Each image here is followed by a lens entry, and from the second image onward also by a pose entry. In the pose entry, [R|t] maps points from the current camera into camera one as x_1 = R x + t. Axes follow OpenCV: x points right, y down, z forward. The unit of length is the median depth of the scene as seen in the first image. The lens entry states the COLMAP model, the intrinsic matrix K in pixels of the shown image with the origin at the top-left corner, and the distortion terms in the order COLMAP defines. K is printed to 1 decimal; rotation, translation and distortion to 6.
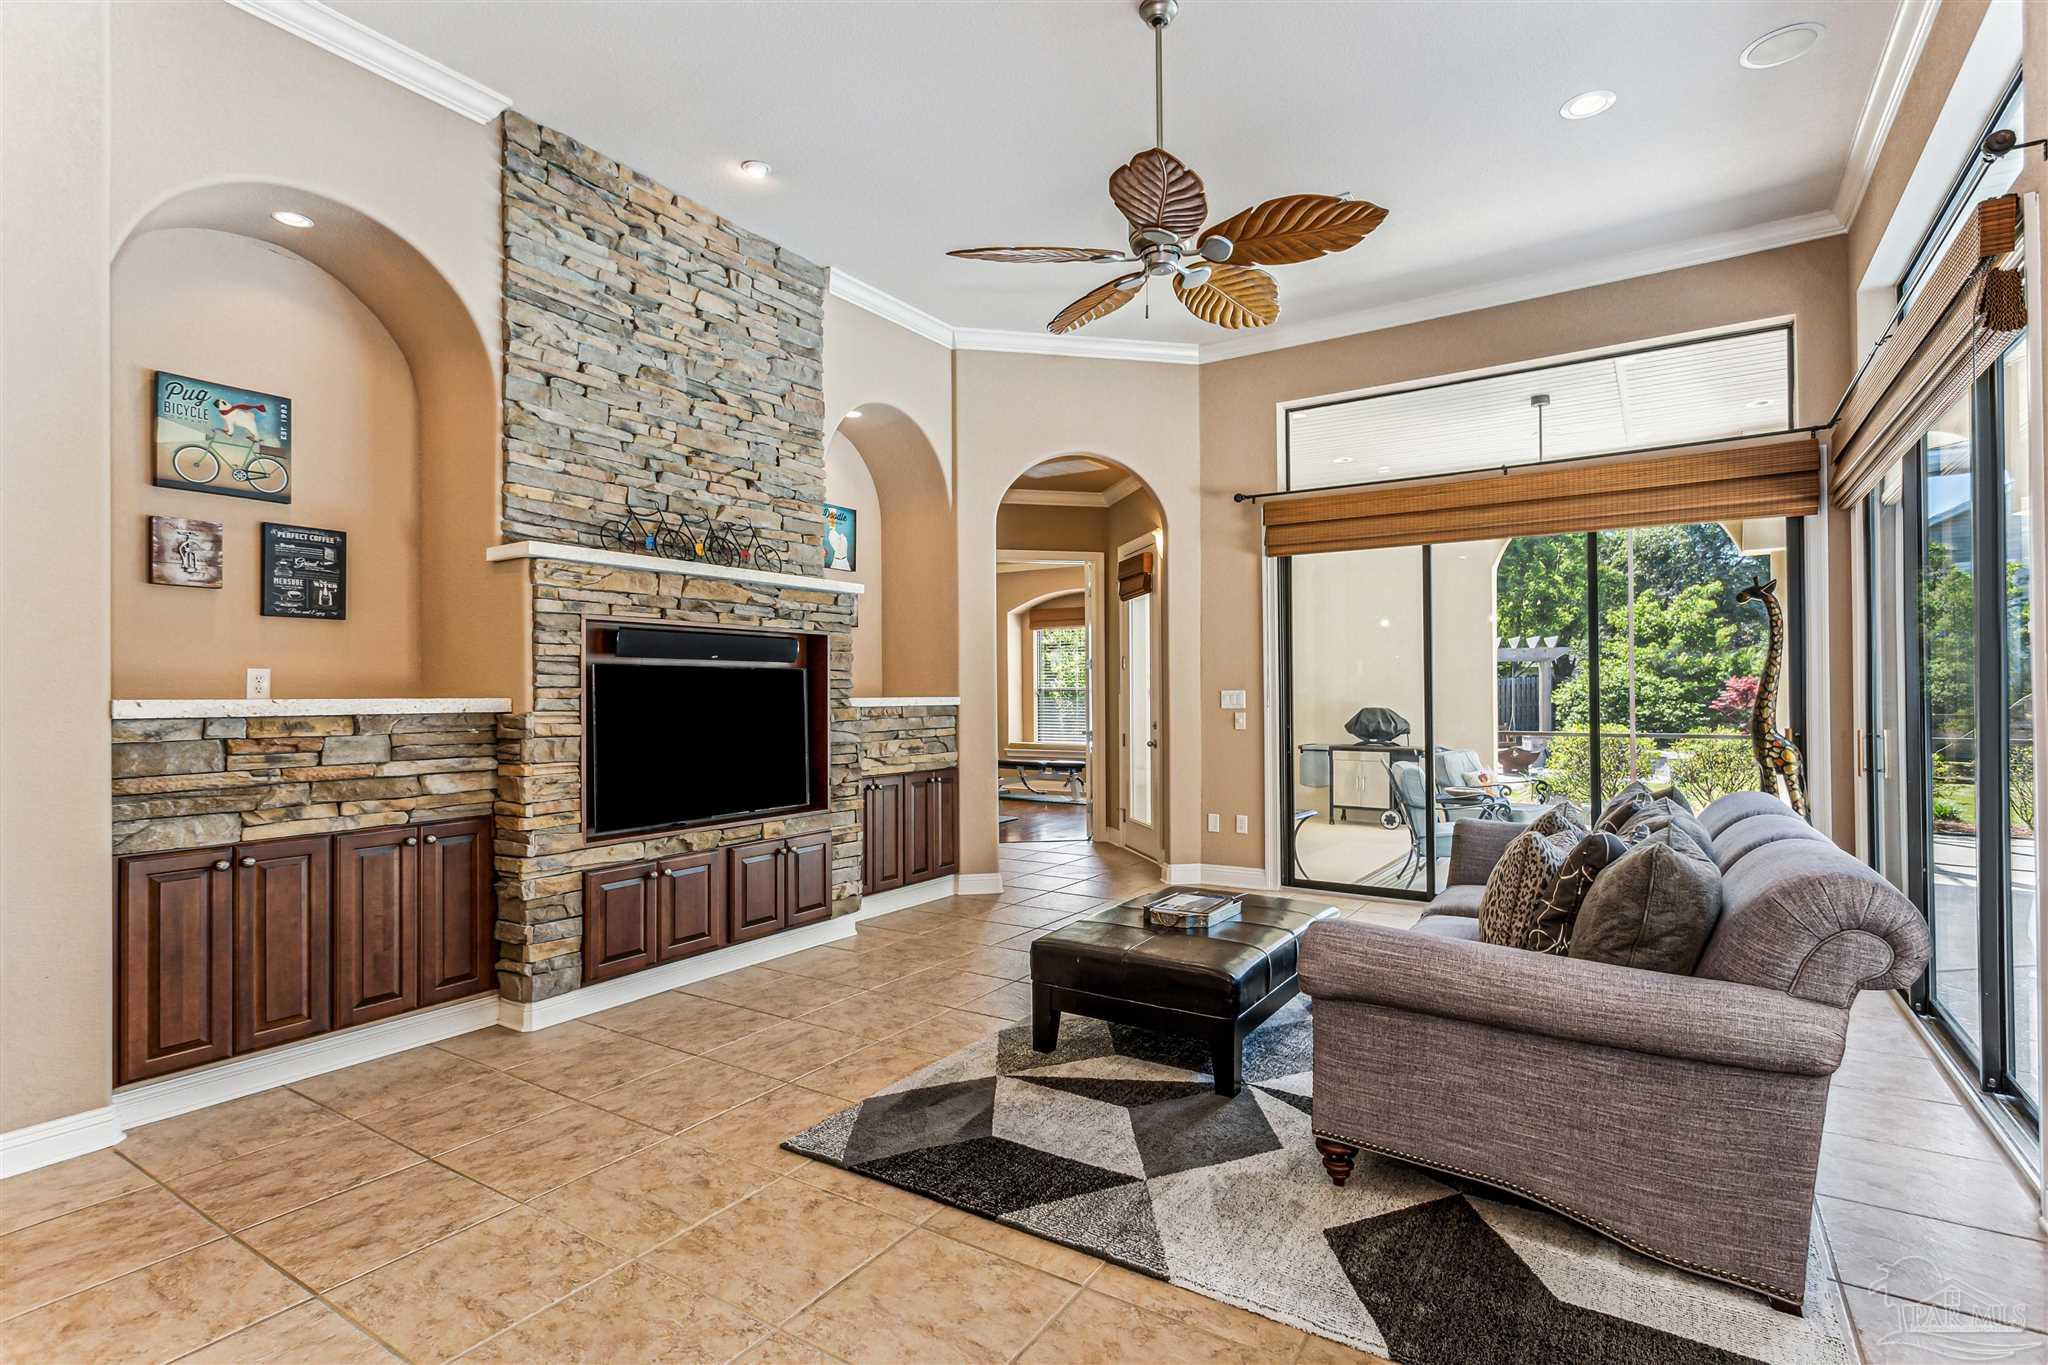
lens RADIAL K [[992.0, 0, 1026.0], [0, 992.0, 688.7], [0, 0, 1]] dist [0.002821, 0.000904]
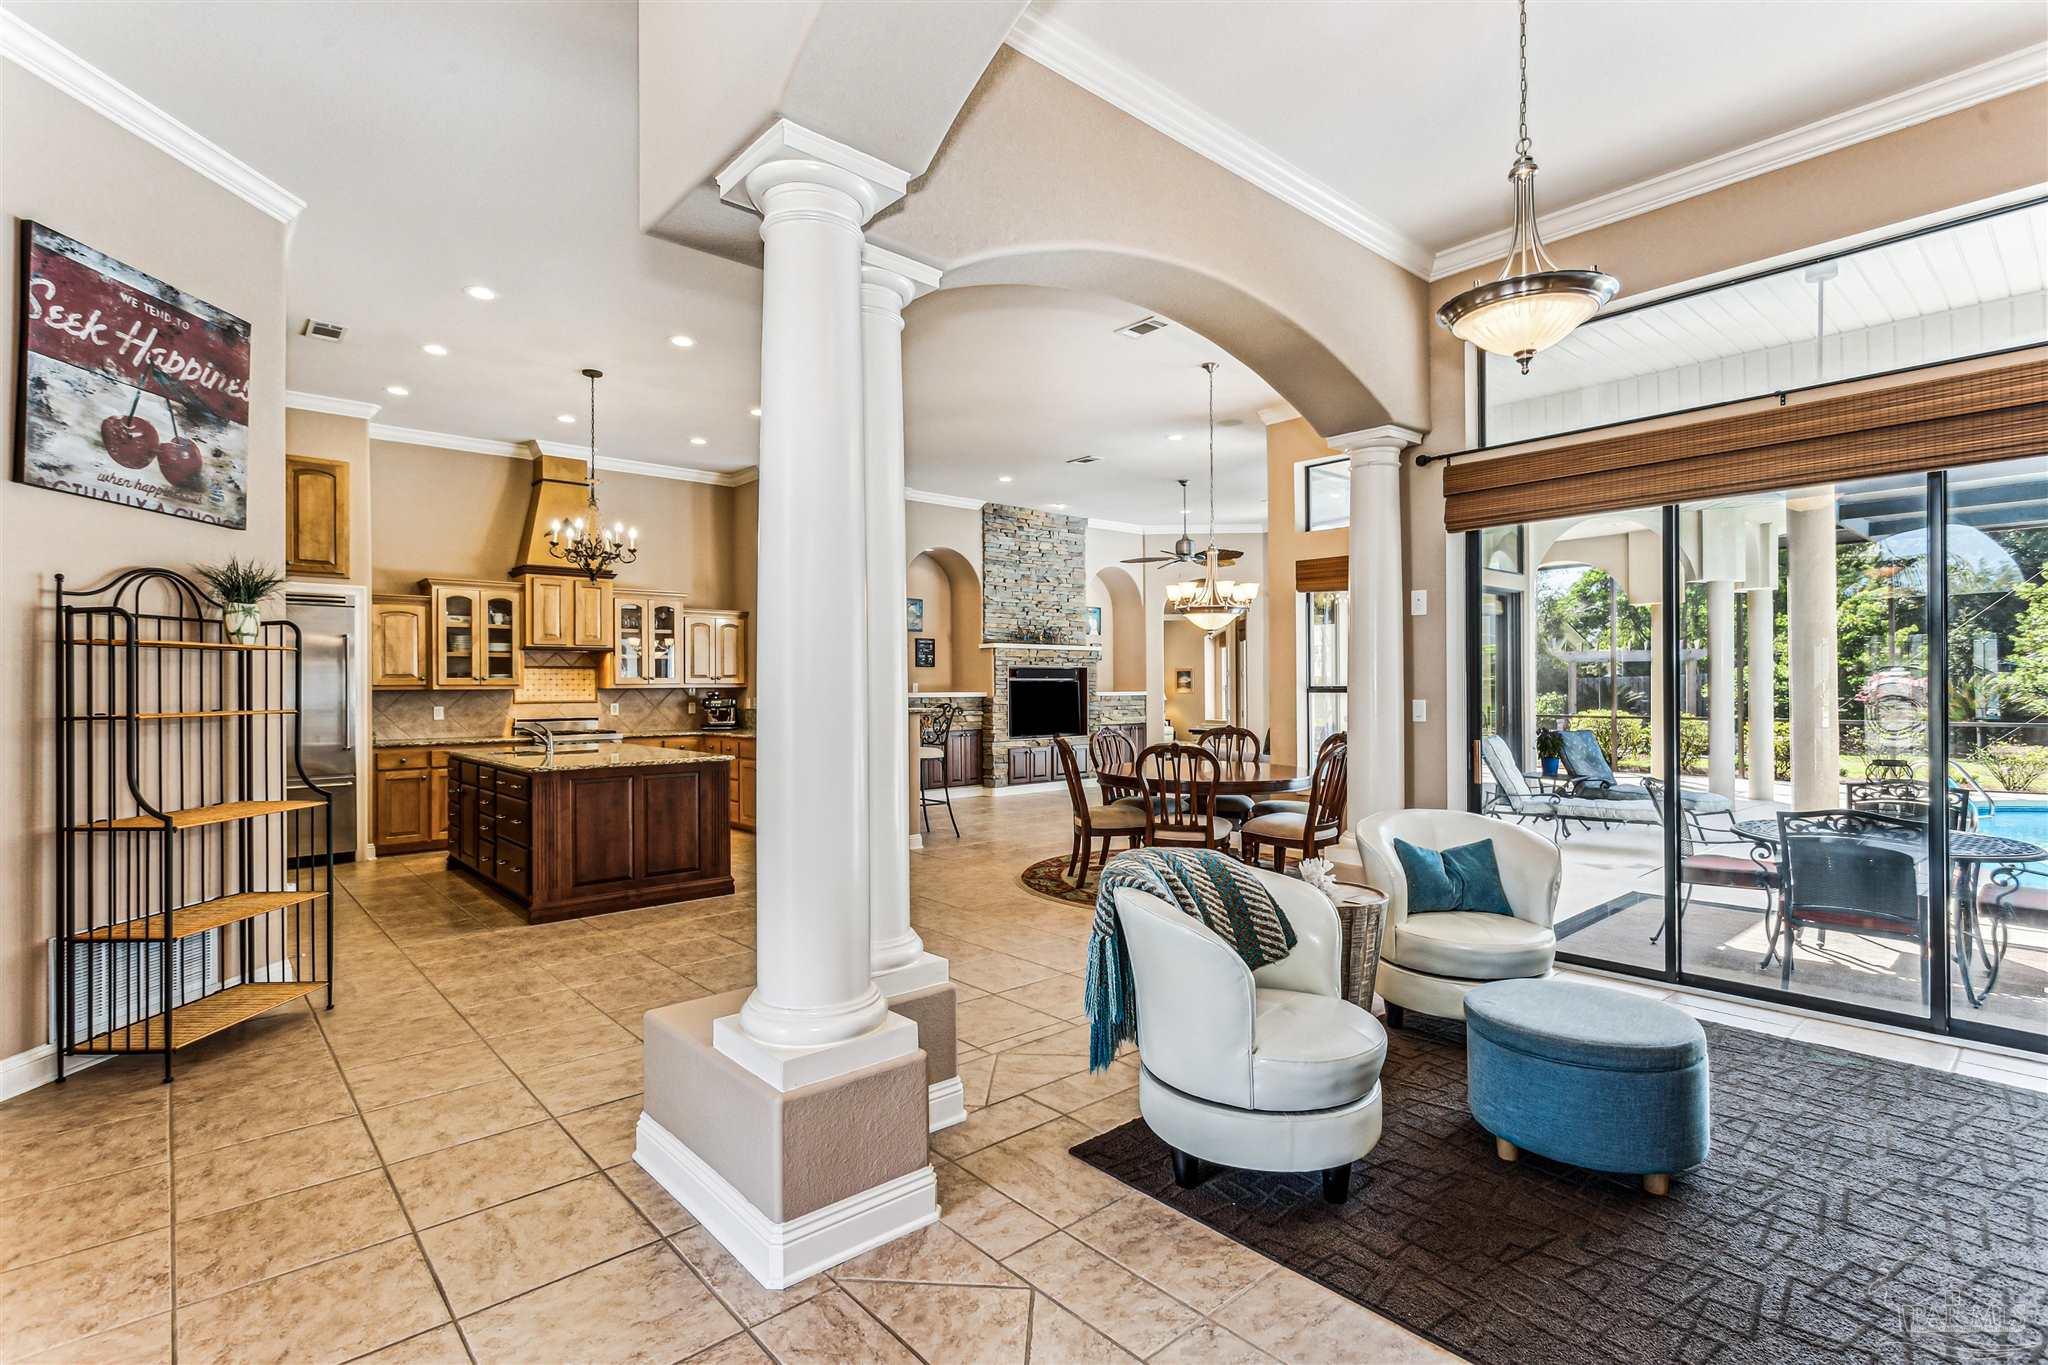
lens RADIAL K [[975.7, 0, 1018.3], [0, 975.7, 684.1], [0, 0, 1]] dist [0.004149, 0.000482]
pose [[0.960824, -0.000947, -0.277157, 0.426353], [0.001901, 0.999993, 0.003176, -0.025849], [0.277152, -0.003578, 0.960819, -1.912340]]
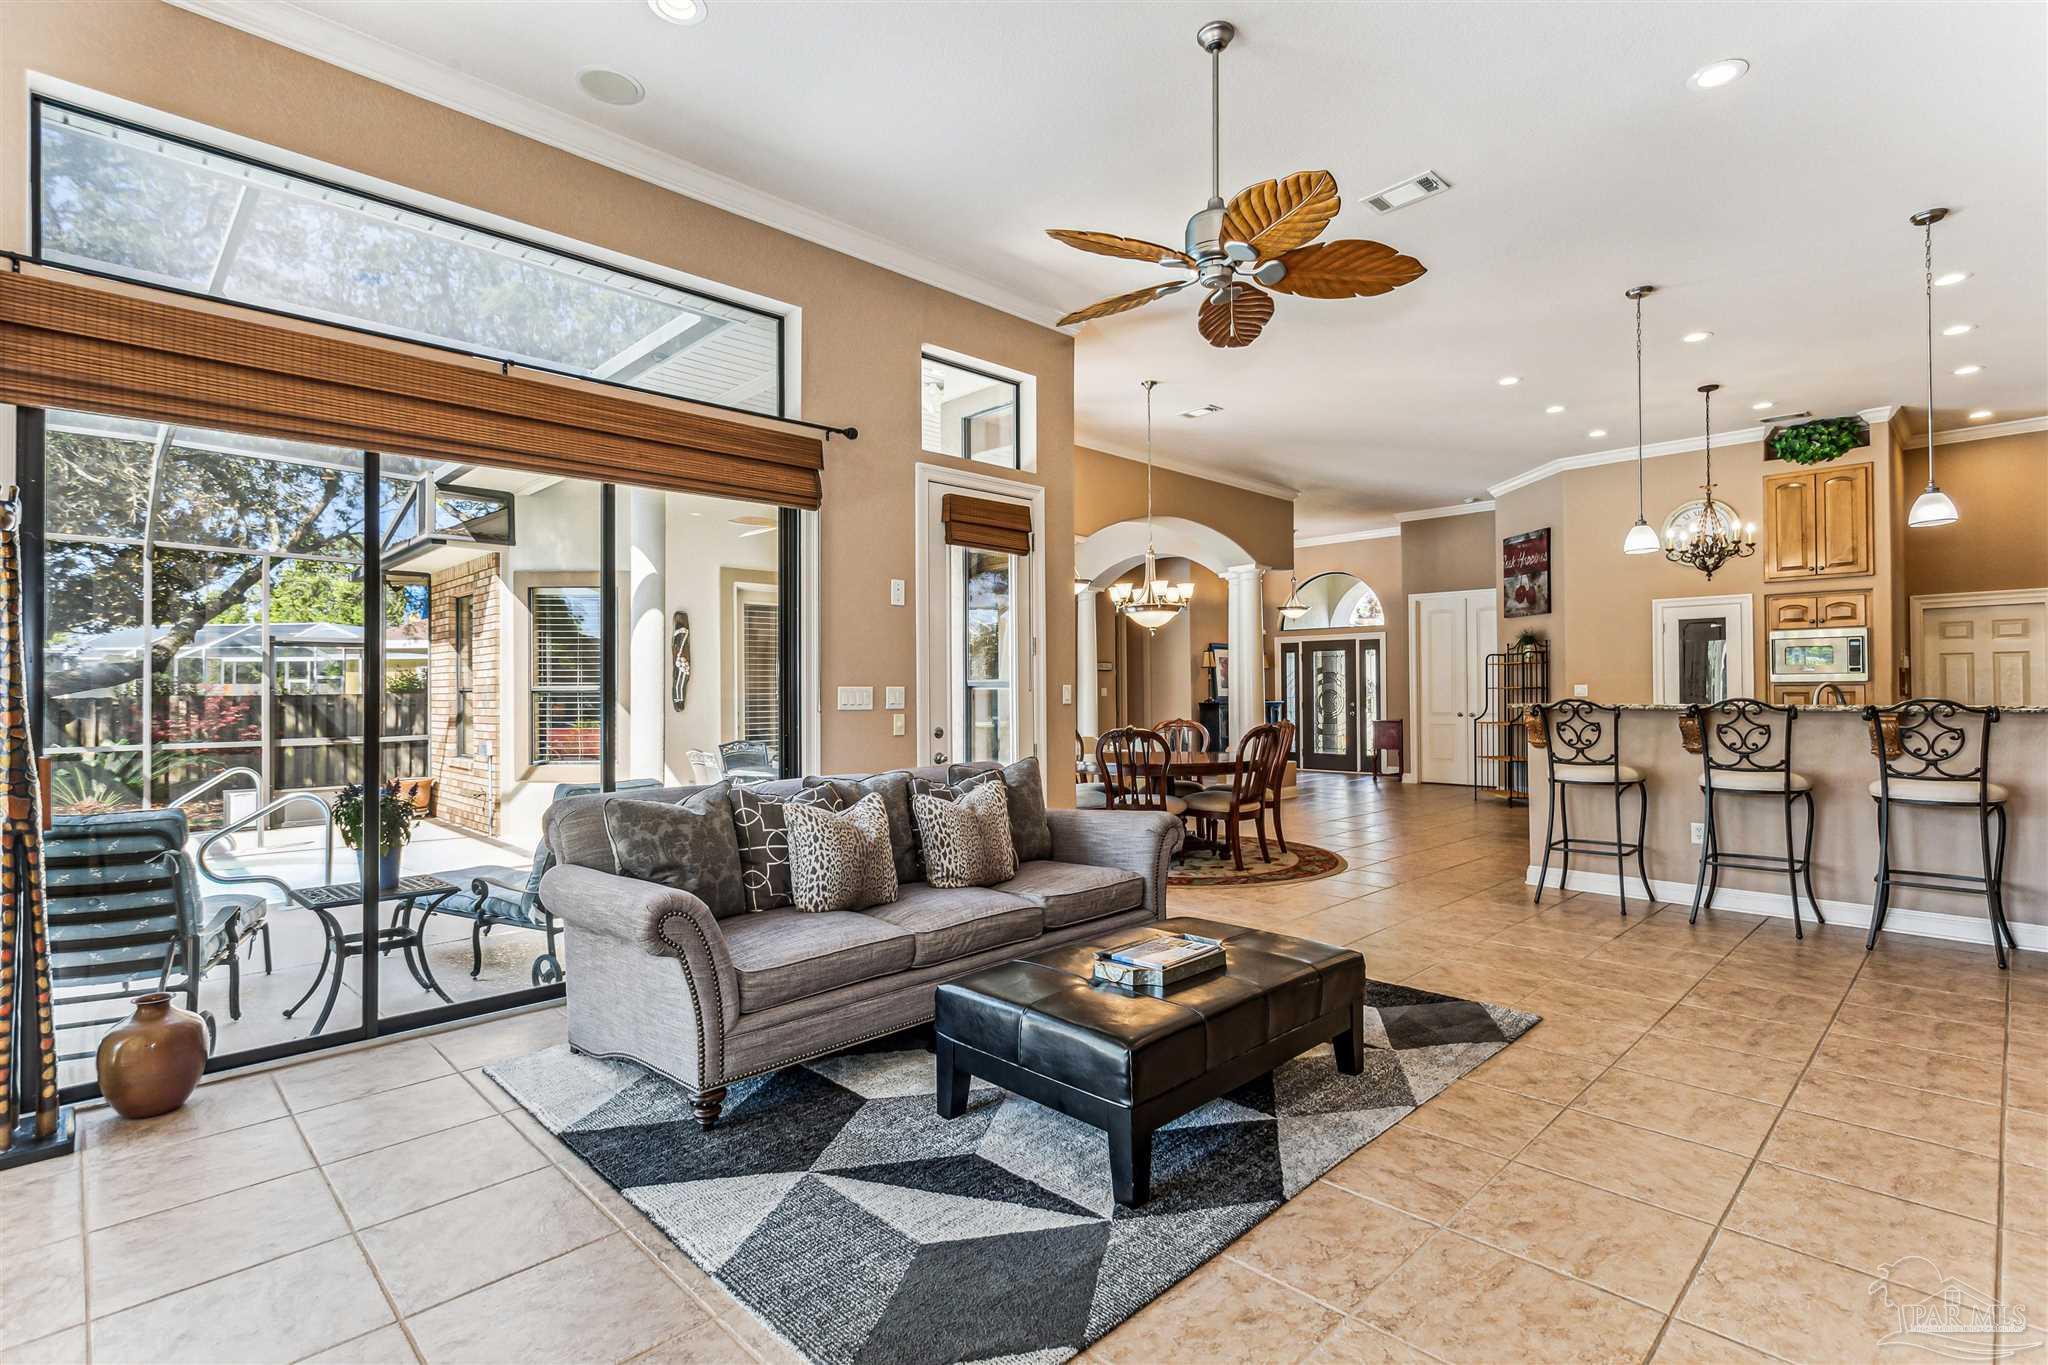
lens RADIAL K [[975.7, 0, 1018.3], [0, 975.7, 684.1], [0, 0, 1]] dist [0.004149, 0.000482]
pose [[-0.973475, 0.011353, 0.228510, 0.097691], [0.009148, 0.999901, -0.010708, 0.013935], [-0.228609, -0.008333, -0.973483, 1.793456]]
